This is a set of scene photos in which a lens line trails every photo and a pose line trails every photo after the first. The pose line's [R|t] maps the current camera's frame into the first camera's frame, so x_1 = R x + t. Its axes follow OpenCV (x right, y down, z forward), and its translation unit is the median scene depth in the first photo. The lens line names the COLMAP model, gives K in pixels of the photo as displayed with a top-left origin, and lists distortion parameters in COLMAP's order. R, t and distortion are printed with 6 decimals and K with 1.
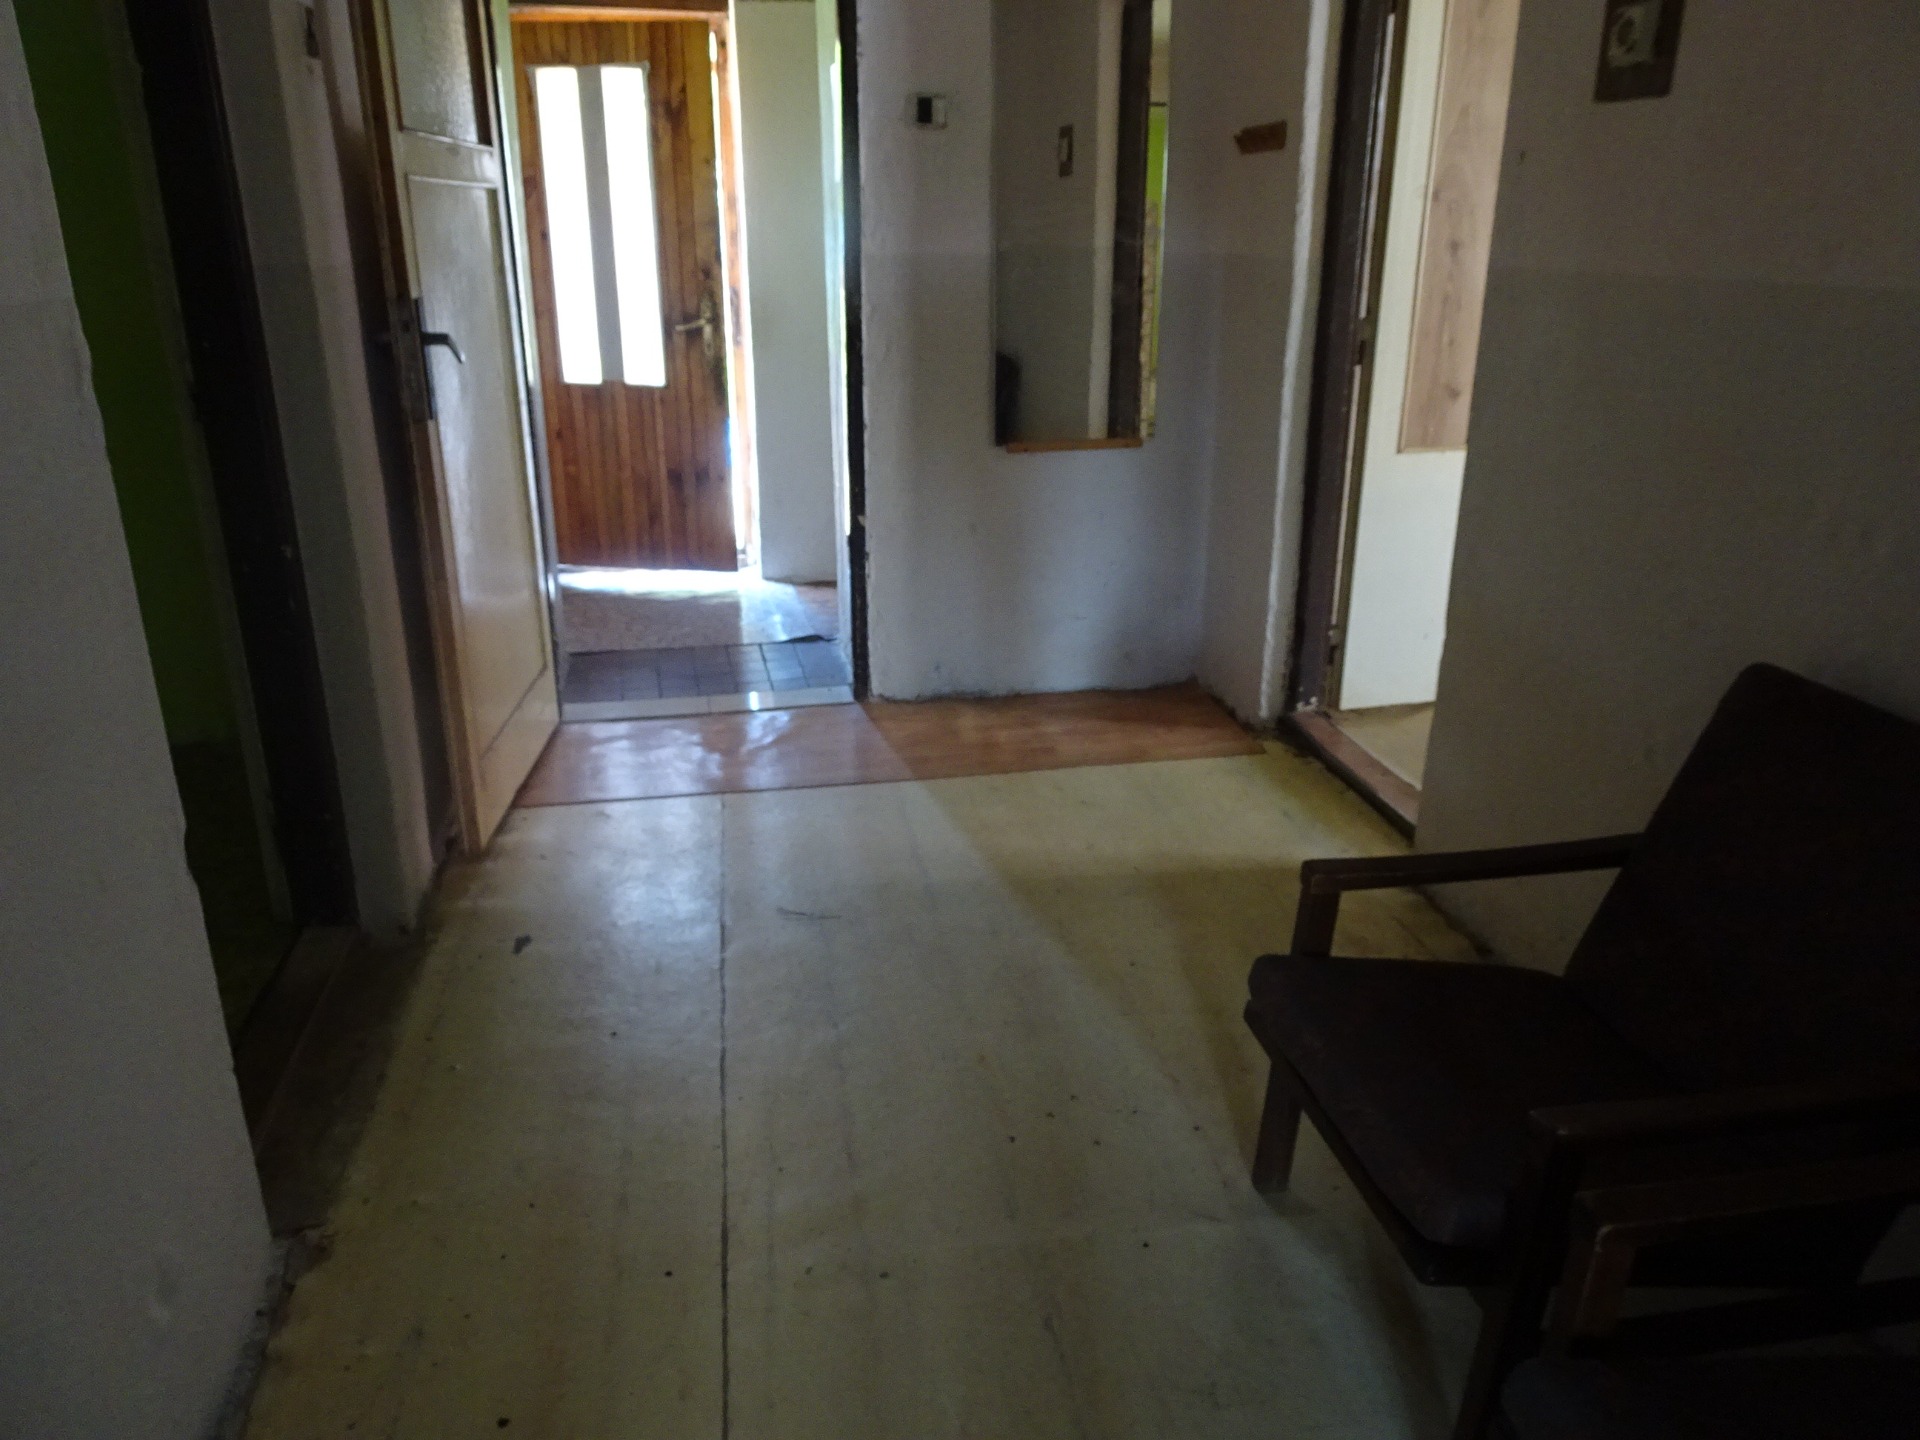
lens RADIAL K [[1325.0, 0, 960.0], [0, 1325.0, 720.0], [0, 0, 1]] dist [0.003088, -0.001599]
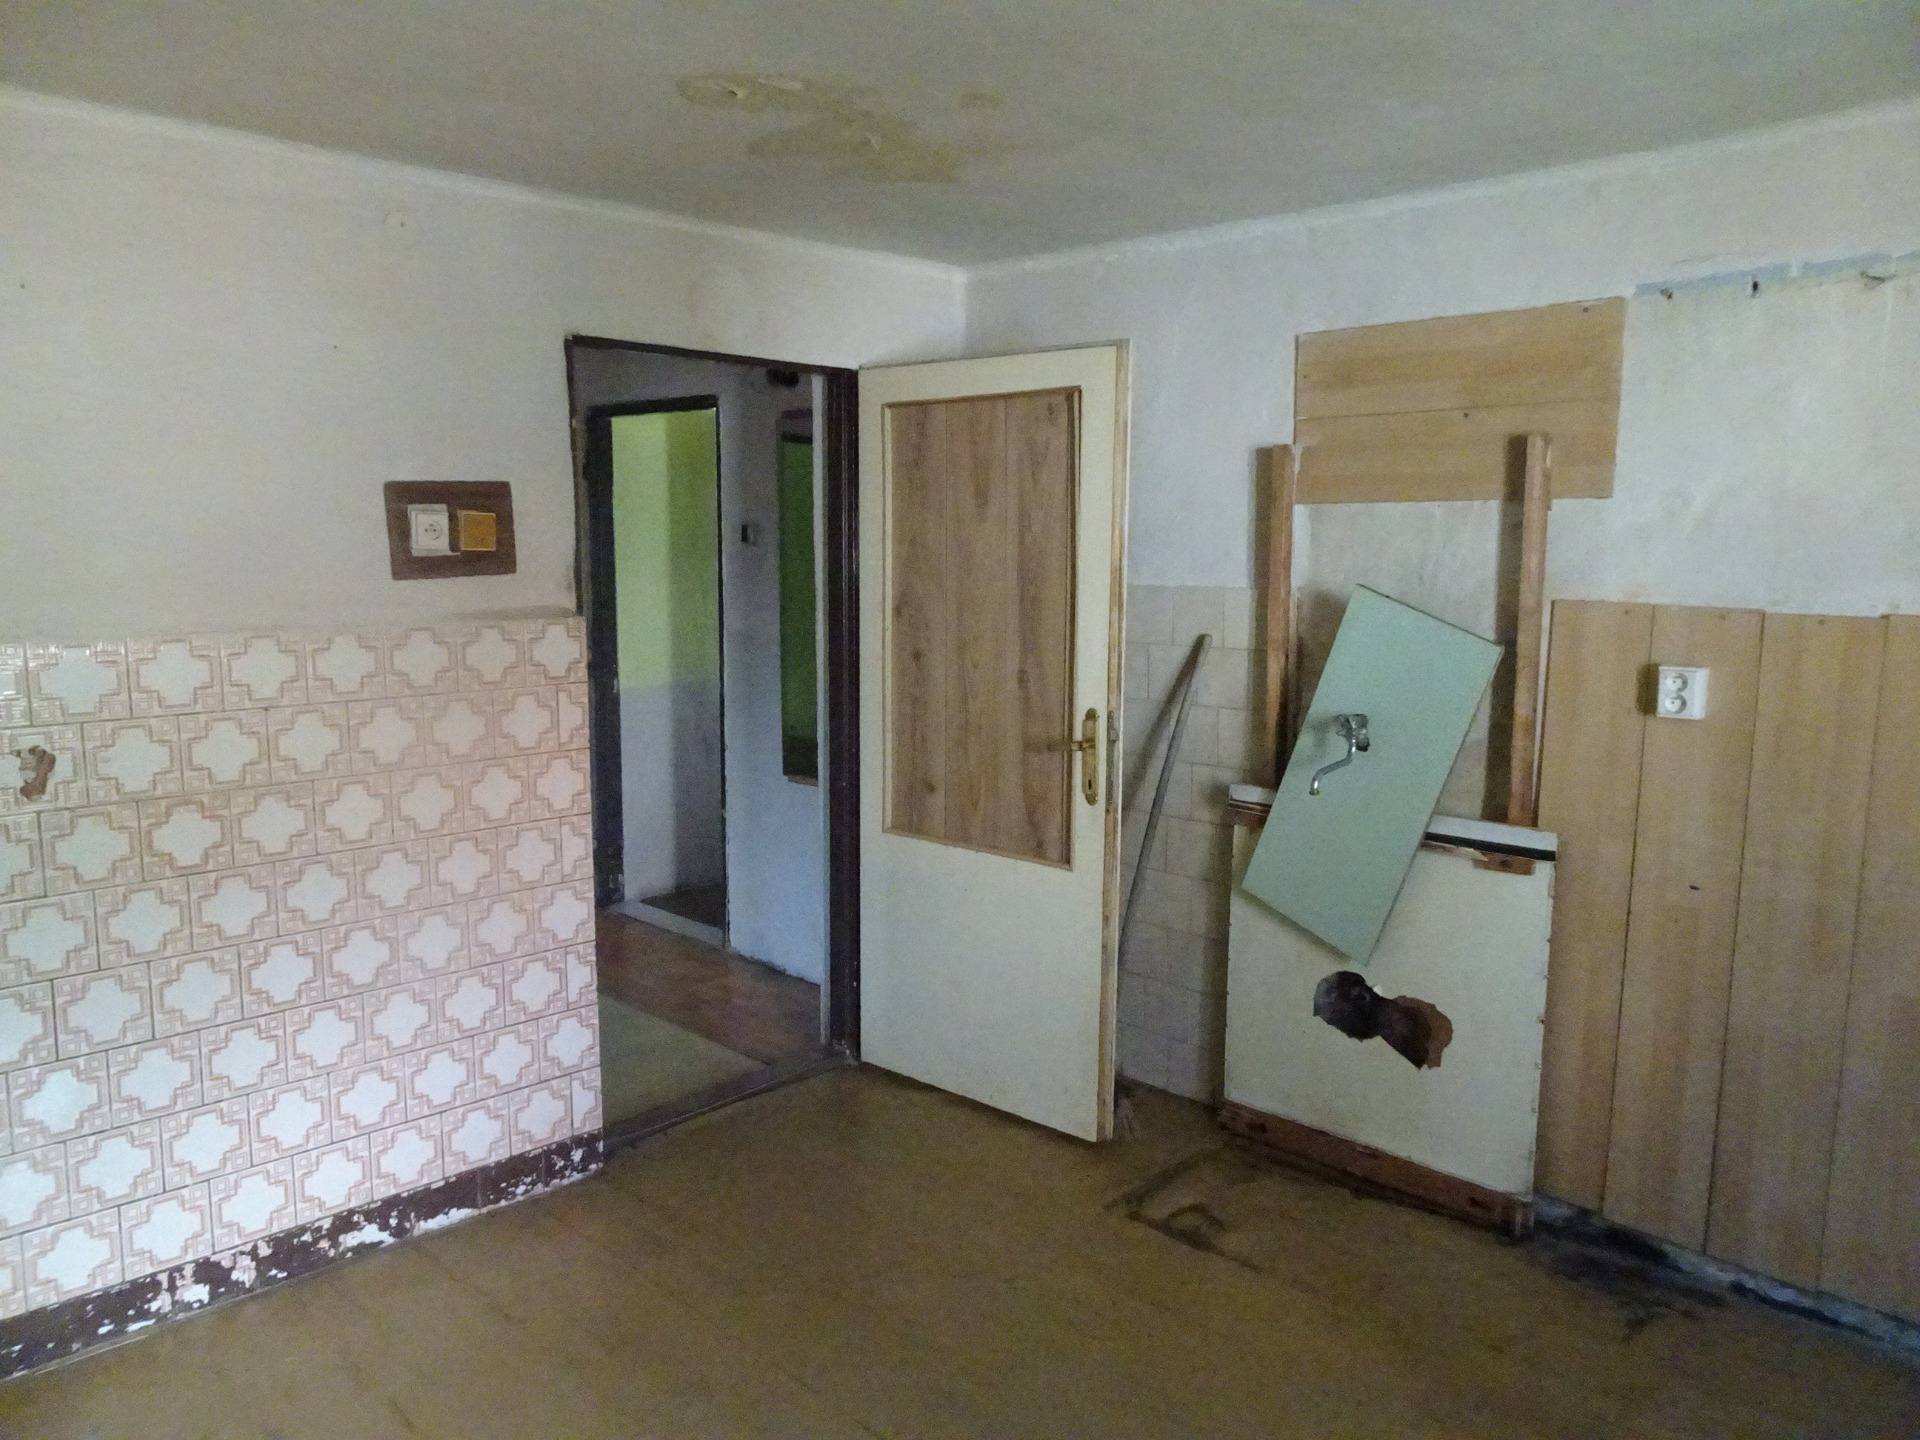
lens RADIAL K [[1325.0, 0, 960.0], [0, 1325.0, 720.0], [0, 0, 1]] dist [0.003088, -0.001599]
pose [[0.593196, 0.114977, -0.796805, 1.263546], [-0.274390, 0.959362, -0.065841, -0.244106], [0.756855, 0.257692, 0.600638, 0.386666]]
